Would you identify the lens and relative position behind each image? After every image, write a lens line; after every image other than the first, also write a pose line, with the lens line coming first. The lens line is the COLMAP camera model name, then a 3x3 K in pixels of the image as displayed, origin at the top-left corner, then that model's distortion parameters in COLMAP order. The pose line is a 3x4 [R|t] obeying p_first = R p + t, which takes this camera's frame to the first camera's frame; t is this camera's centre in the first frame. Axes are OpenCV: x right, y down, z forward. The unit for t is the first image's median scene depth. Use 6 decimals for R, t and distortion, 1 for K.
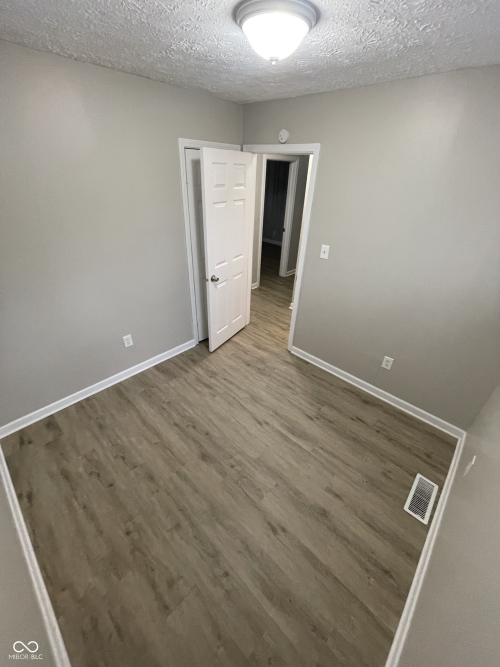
lens RADIAL K [[269.6, 0, 251.7], [0, 269.6, 331.0], [0, 0, 1]] dist [-0.000938, -0.000010]
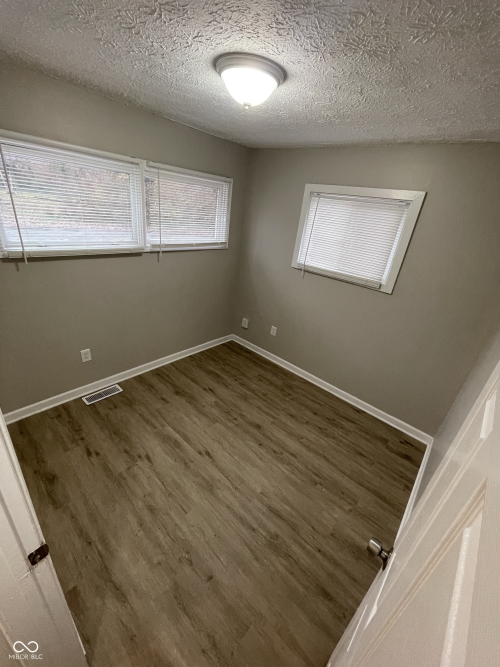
lens RADIAL K [[269.6, 0, 251.7], [0, 269.6, 331.0], [0, 0, 1]] dist [-0.000938, -0.000010]
pose [[-0.987413, -0.127381, -0.093755, 0.022963], [-0.148808, 0.547338, 0.823576, -0.743256], [-0.053593, 0.827161, -0.559404, 1.267970]]
